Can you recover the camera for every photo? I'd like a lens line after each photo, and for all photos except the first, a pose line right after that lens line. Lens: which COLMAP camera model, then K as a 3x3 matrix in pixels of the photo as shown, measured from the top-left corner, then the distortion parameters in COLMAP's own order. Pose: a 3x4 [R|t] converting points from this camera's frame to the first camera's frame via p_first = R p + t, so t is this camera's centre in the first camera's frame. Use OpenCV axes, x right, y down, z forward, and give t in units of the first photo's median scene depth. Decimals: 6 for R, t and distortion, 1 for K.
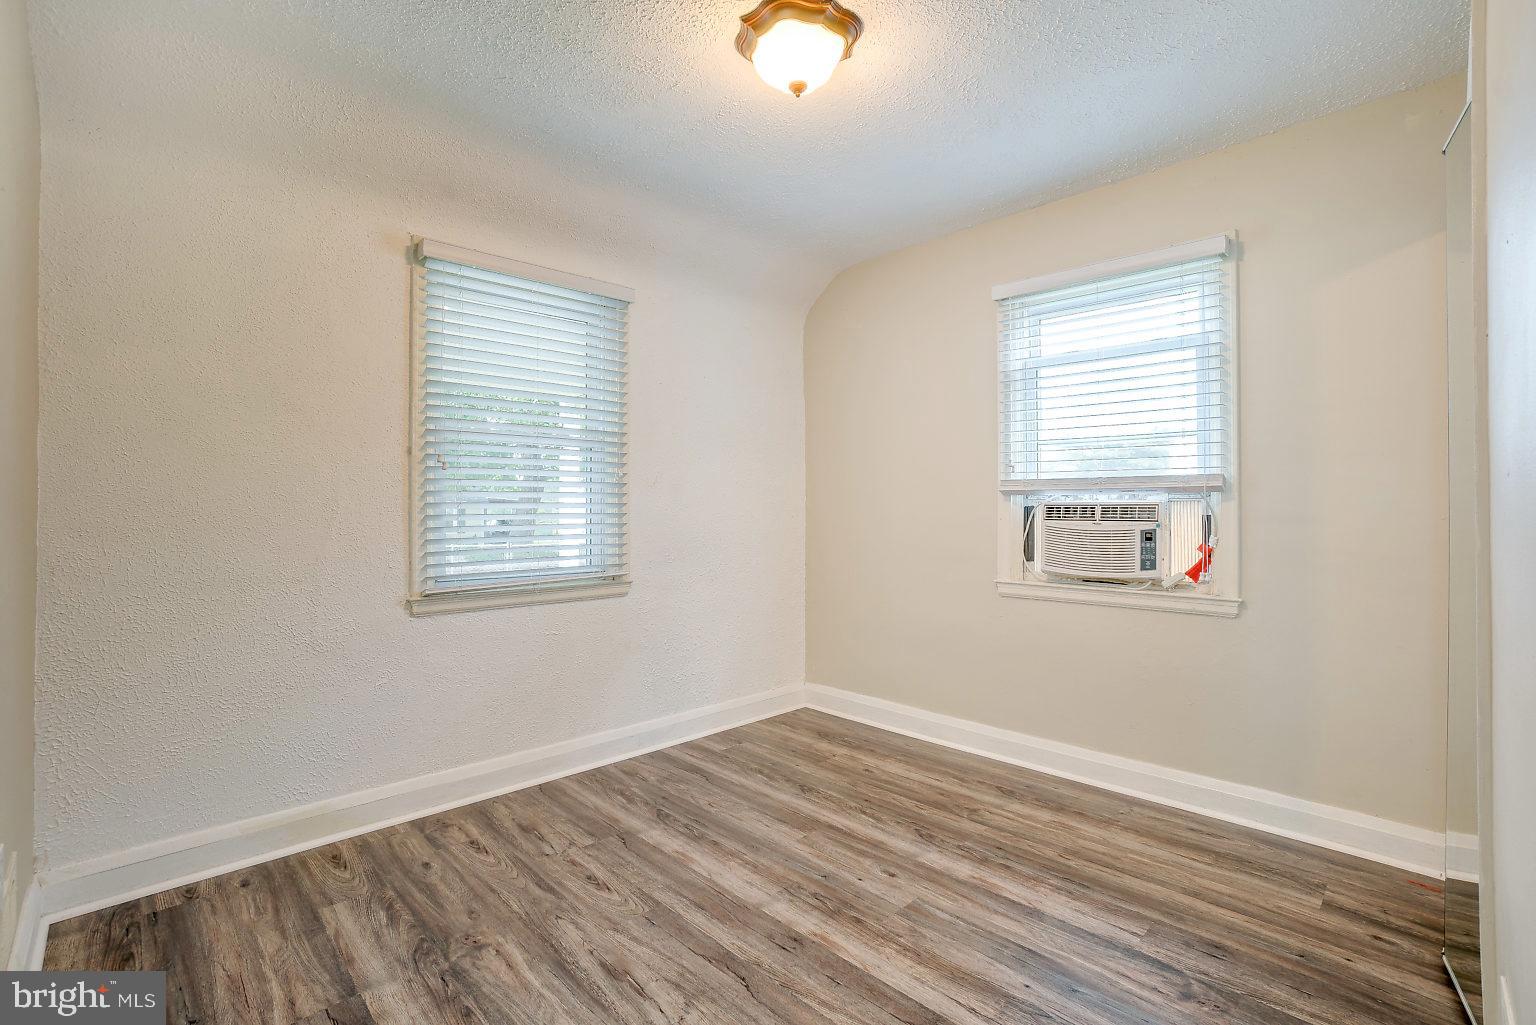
lens RADIAL K [[701.9, 0, 758.8], [0, 701.9, 496.0], [0, 0, 1]] dist [-0.061955, 0.026016]
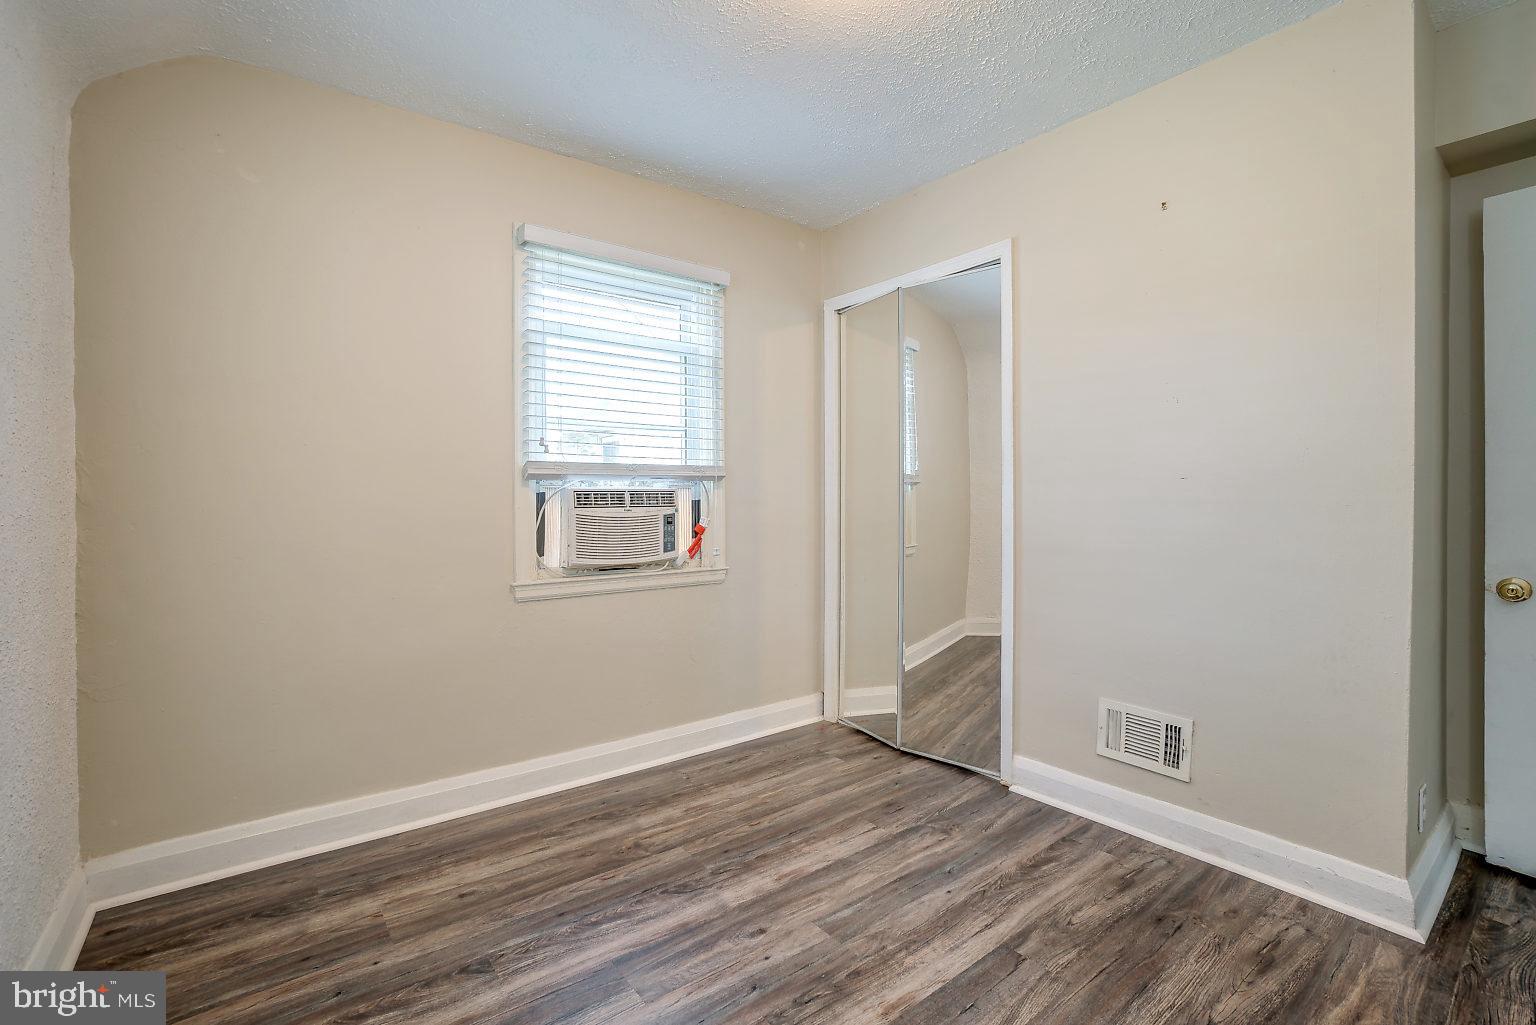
lens RADIAL K [[696.0, 0, 763.4], [0, 696.0, 501.9], [0, 0, 1]] dist [-0.064405, 0.026336]
pose [[0.102484, -0.011497, 0.994668, -0.517172], [-0.011167, 0.999857, 0.012707, 0.014494], [-0.994672, -0.012410, 0.102341, 0.762330]]
